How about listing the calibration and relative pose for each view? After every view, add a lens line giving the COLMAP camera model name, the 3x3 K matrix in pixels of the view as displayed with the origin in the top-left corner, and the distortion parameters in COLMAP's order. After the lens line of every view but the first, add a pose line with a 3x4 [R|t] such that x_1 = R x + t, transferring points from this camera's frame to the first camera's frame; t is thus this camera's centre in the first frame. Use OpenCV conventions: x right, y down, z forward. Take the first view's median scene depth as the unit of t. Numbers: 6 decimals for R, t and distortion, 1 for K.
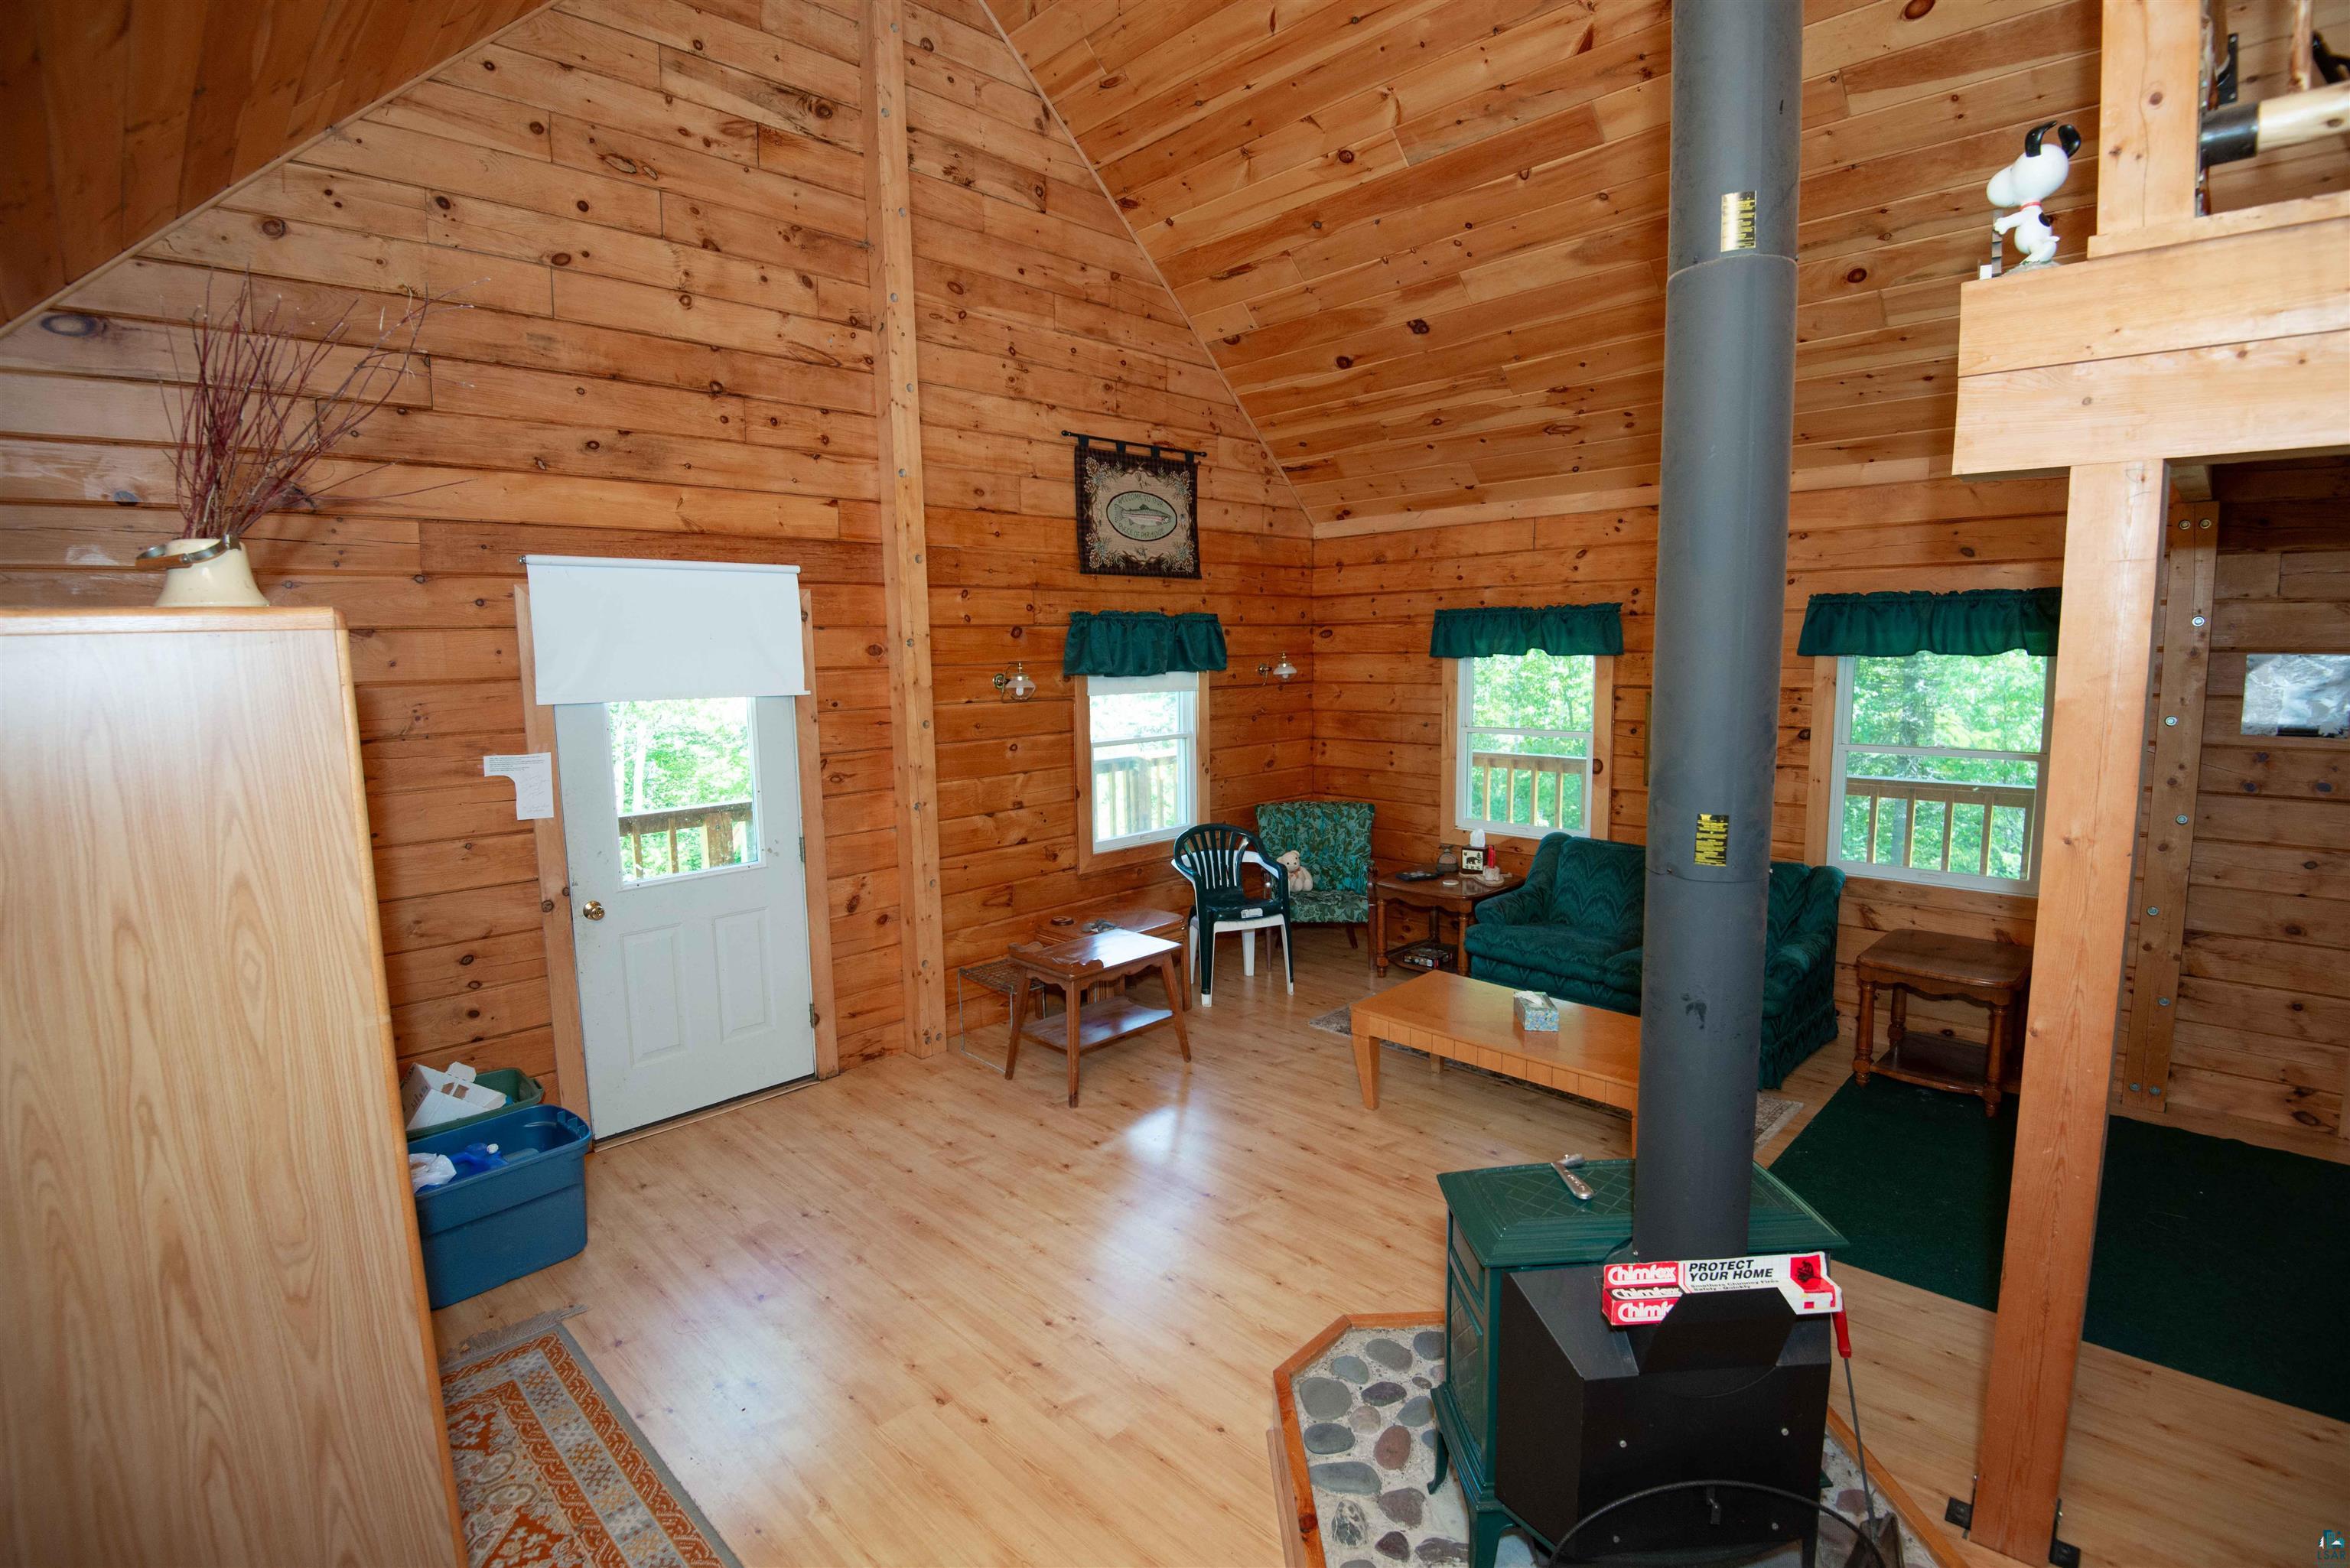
lens RADIAL K [[1088.5, 0, 1170.1], [0, 1088.5, 779.4], [0, 0, 1]] dist [-0.011381, -0.017631]
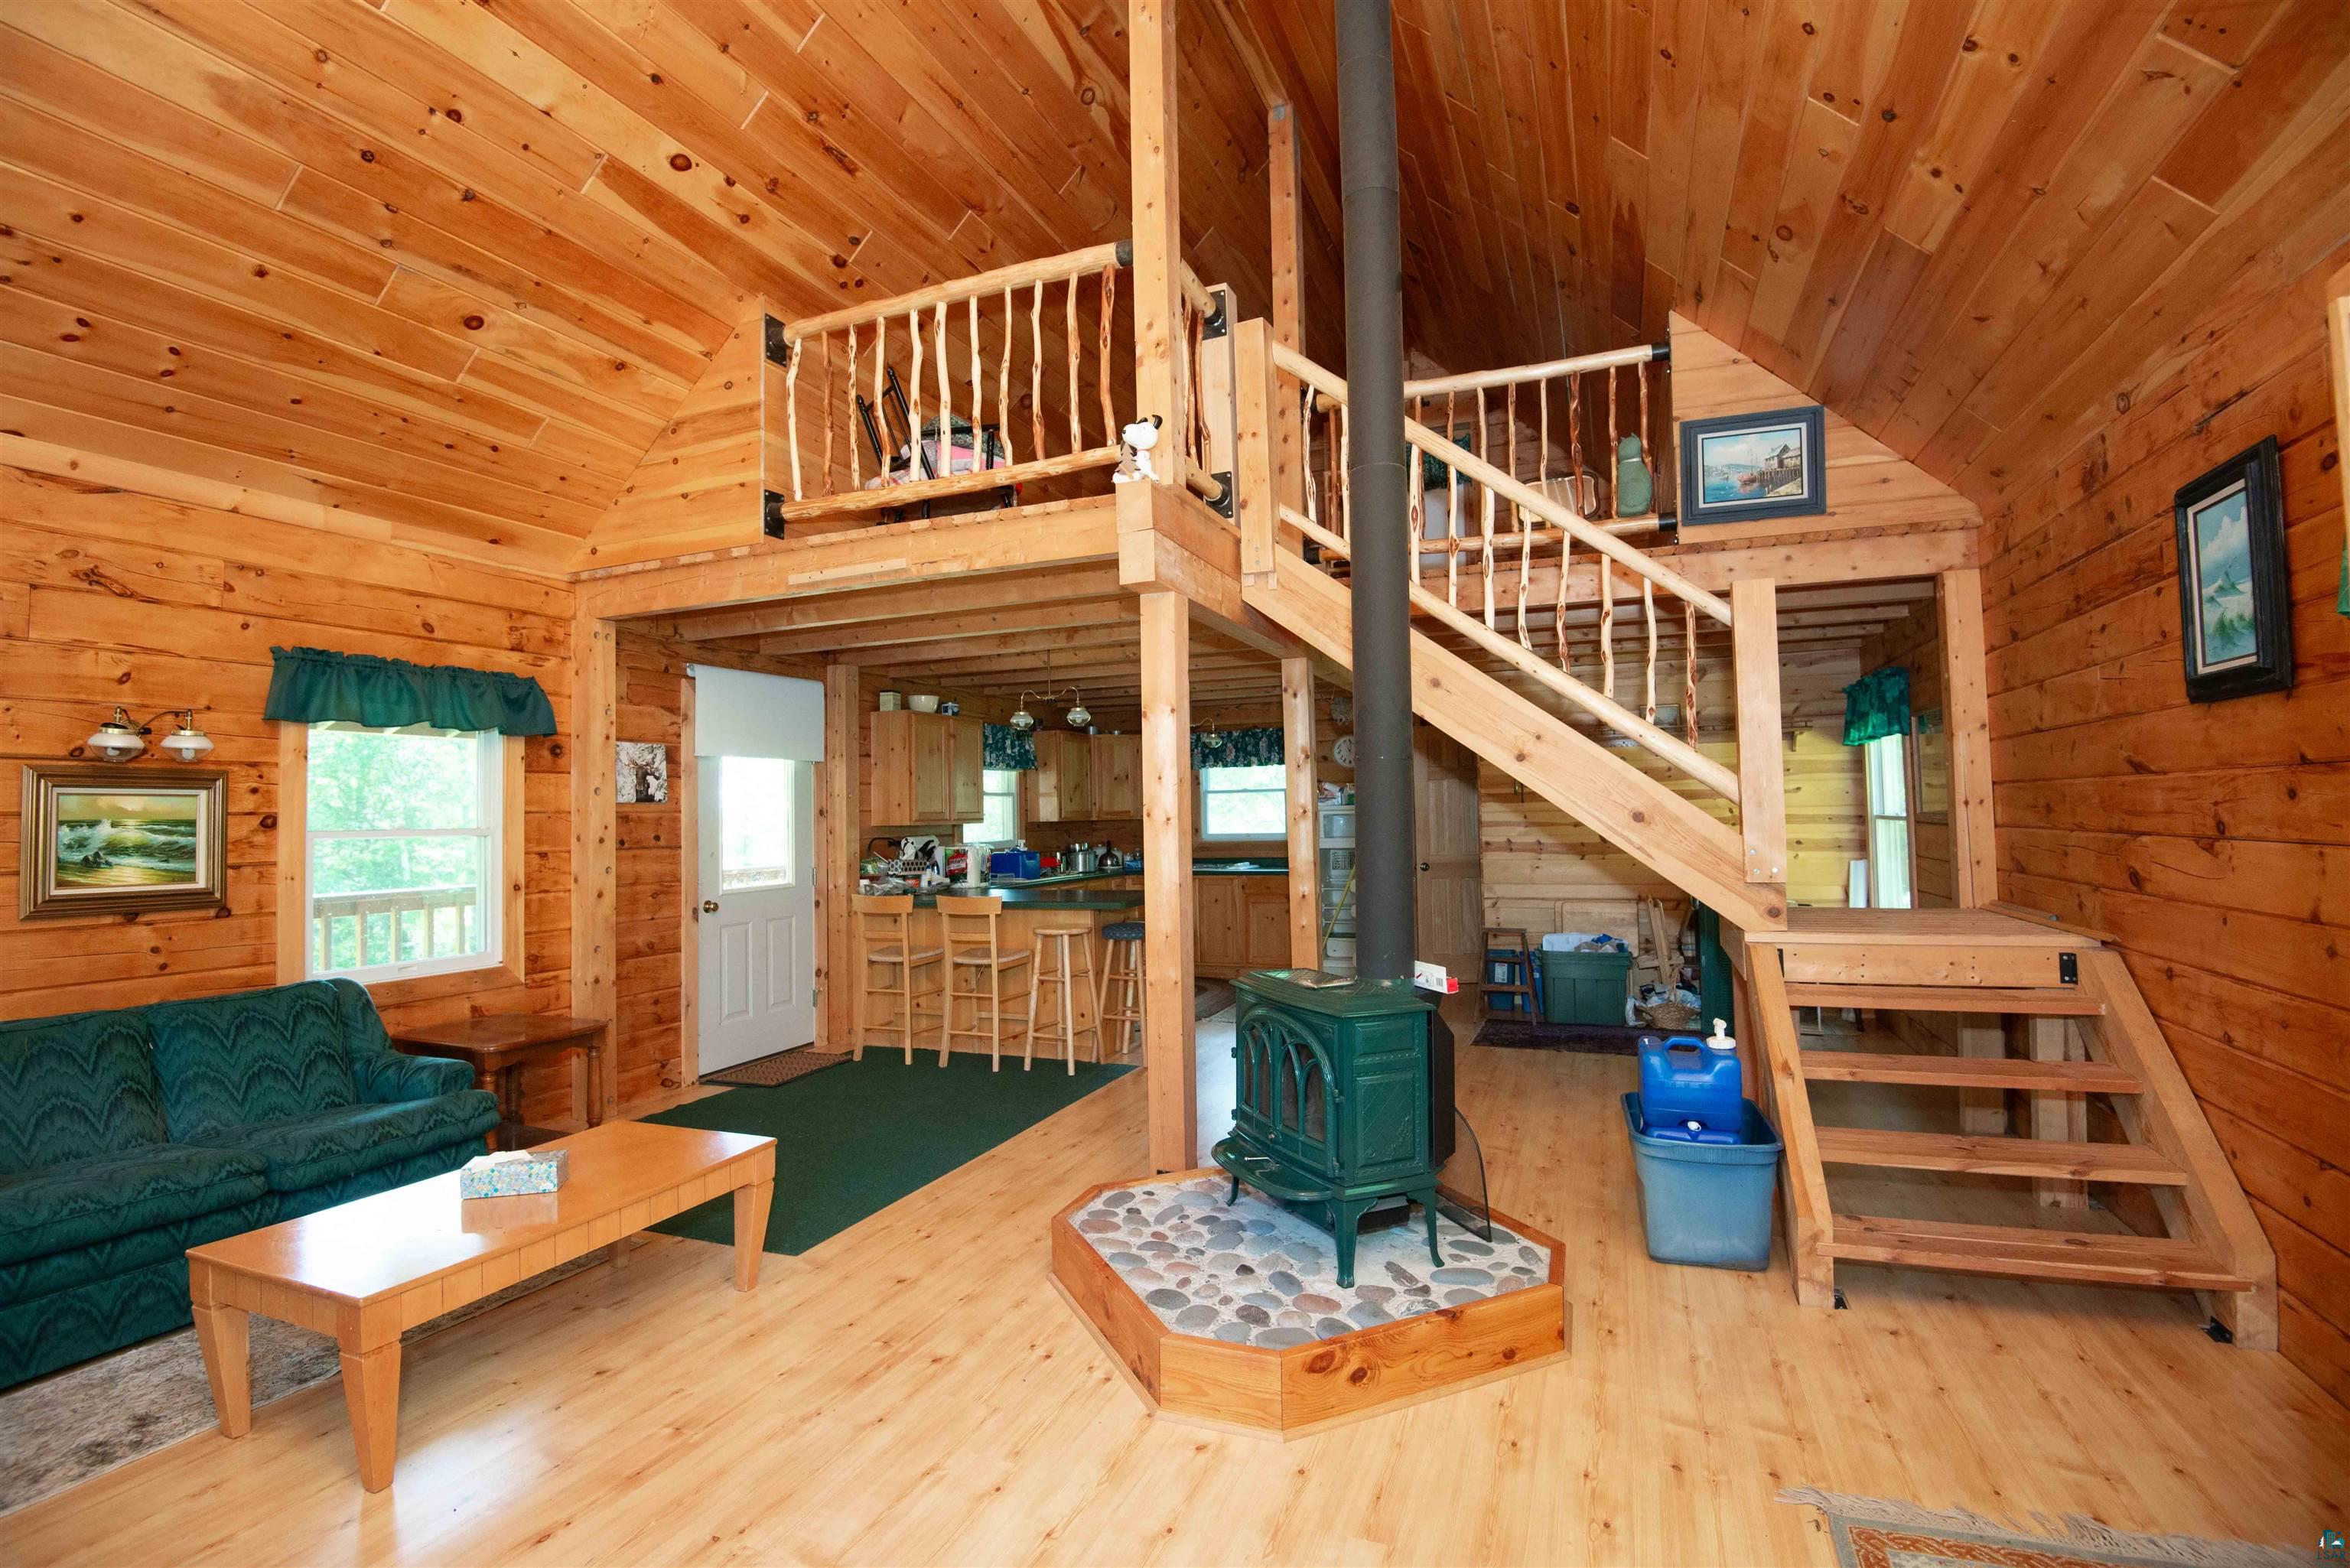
lens RADIAL K [[1088.6, 0, 1172.3], [0, 1088.6, 775.0], [0, 0, 1]] dist [-0.003930, -0.032038]
pose [[-0.391286, 0.060627, 0.918270, -0.379153], [0.141334, 0.989949, -0.005135, 0.021111], [-0.909351, 0.127773, -0.395922, 0.701298]]
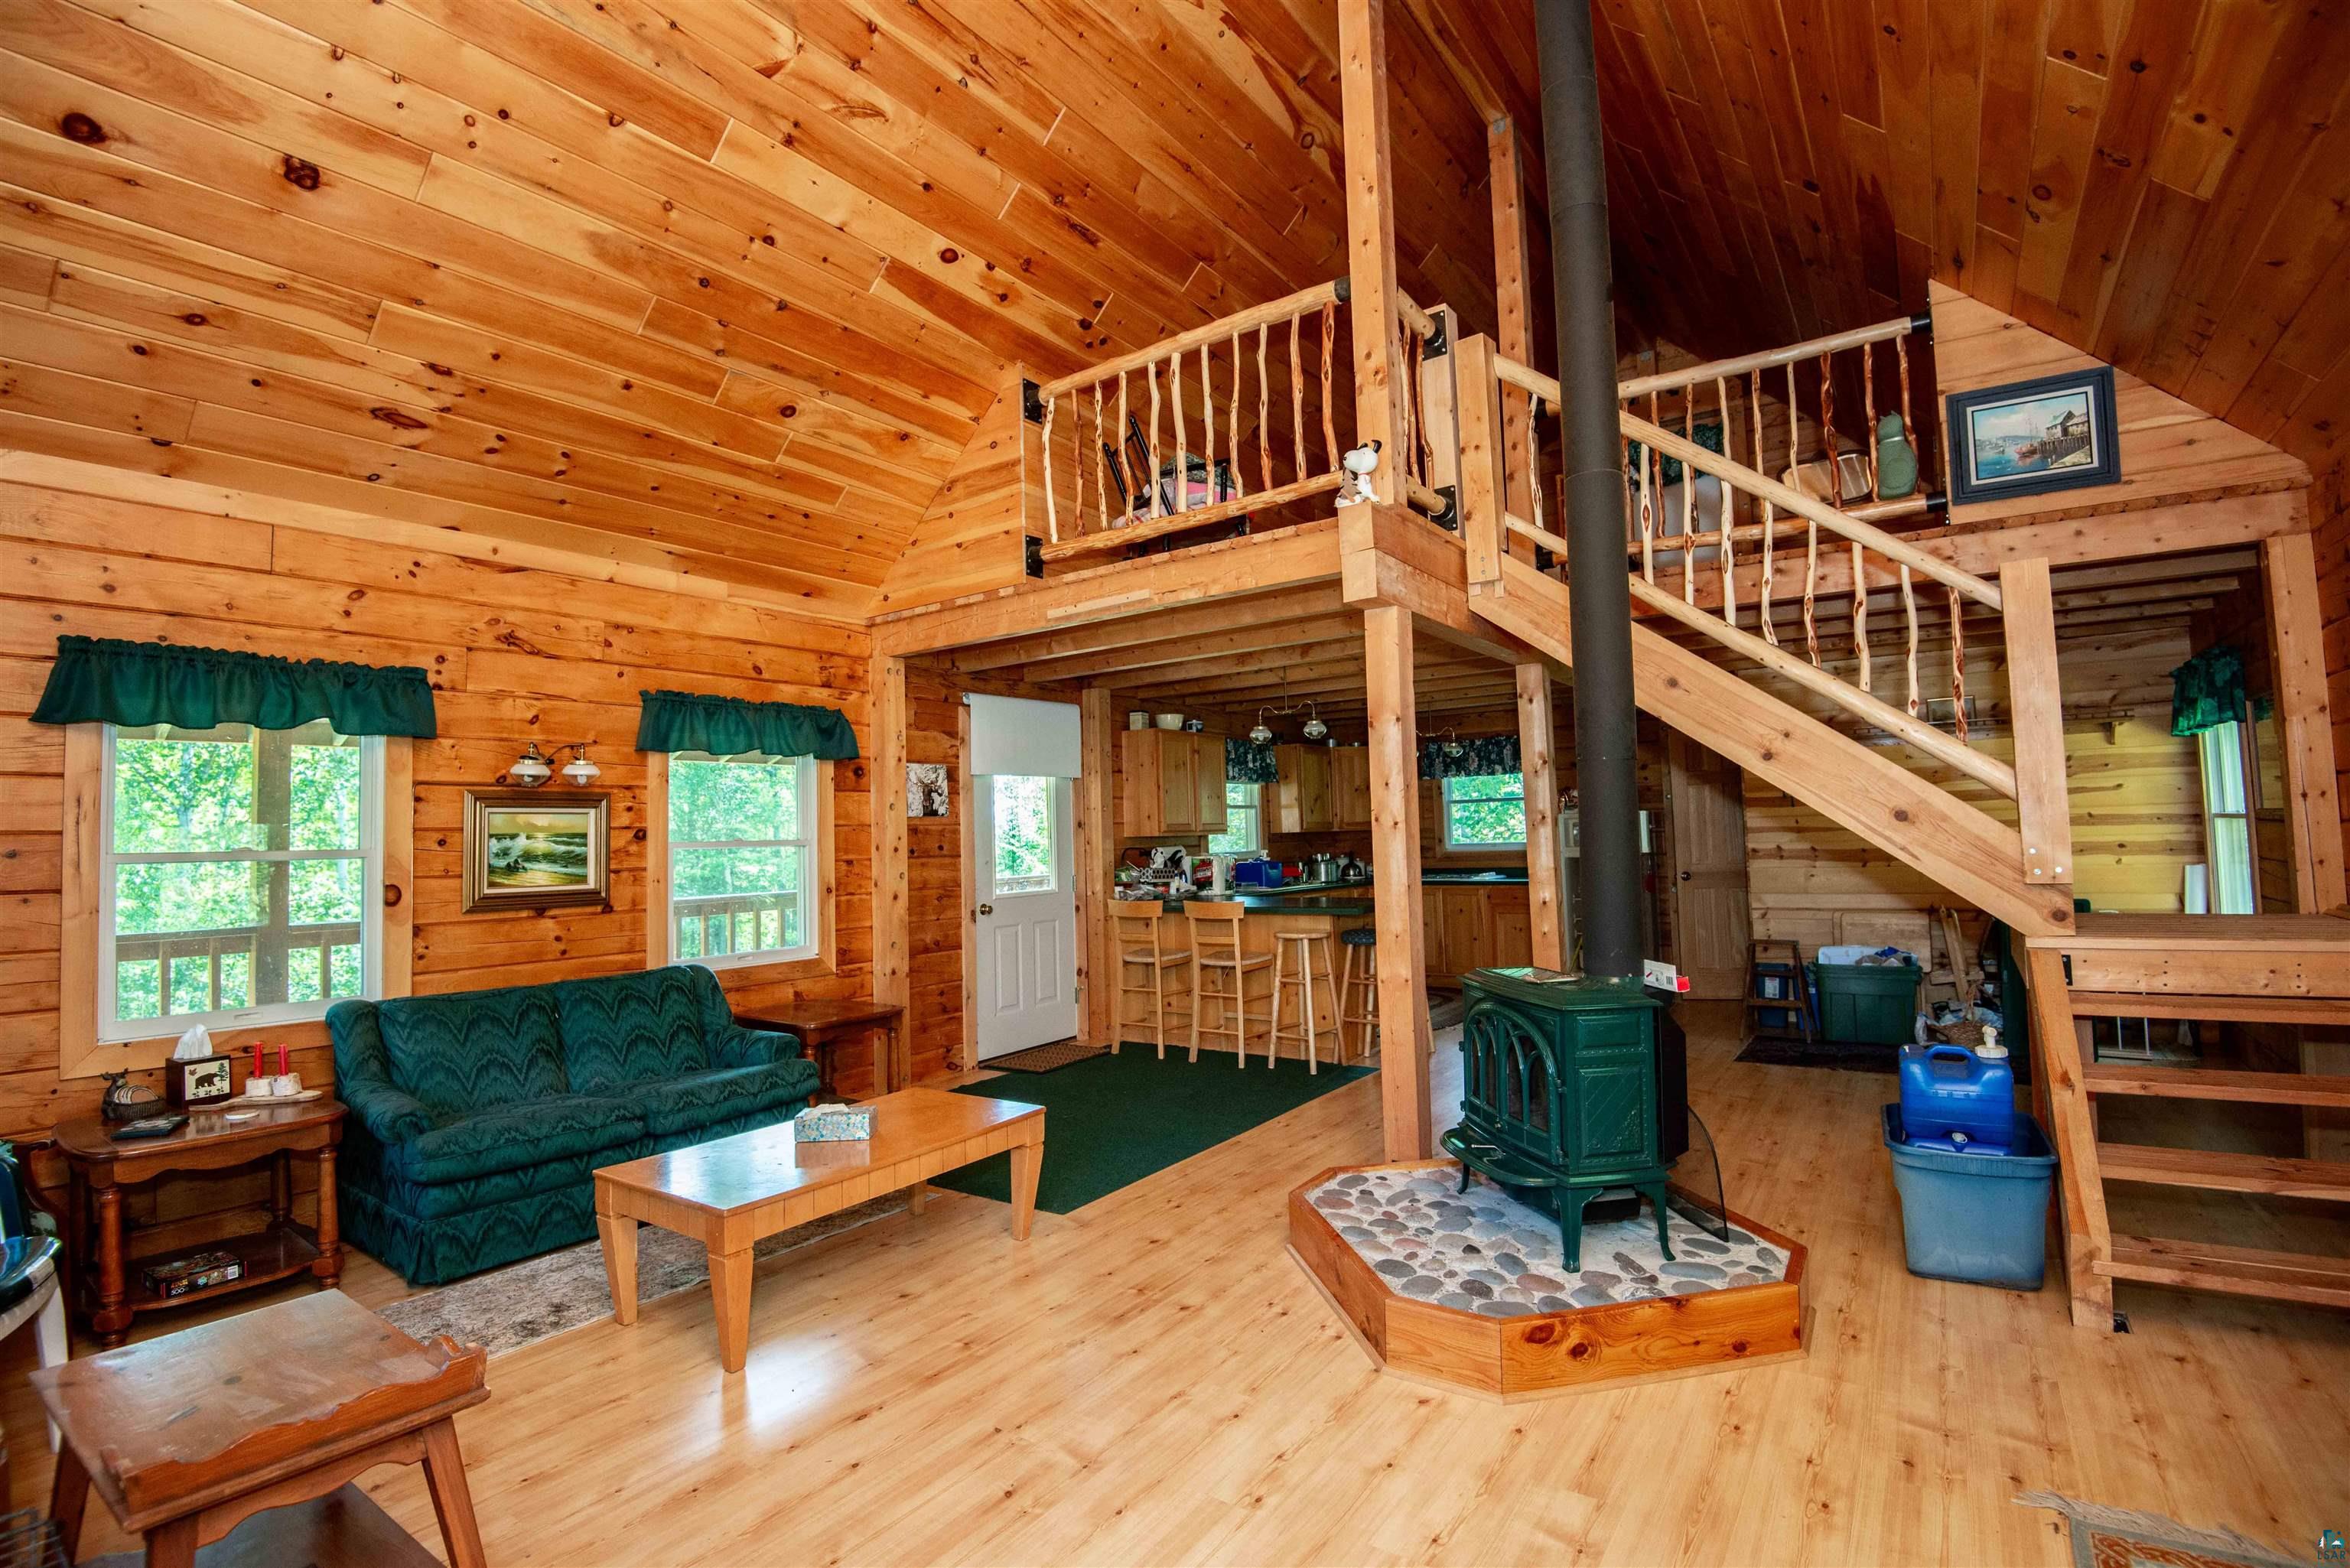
lens RADIAL K [[1088.5, 0, 1170.1], [0, 1088.5, 779.4], [0, 0, 1]] dist [-0.011381, -0.017631]
pose [[-0.171078, 0.075860, 0.982333, -0.432701], [0.154443, 0.986771, -0.049305, 0.029327], [-0.973077, 0.143280, -0.180531, 0.706066]]
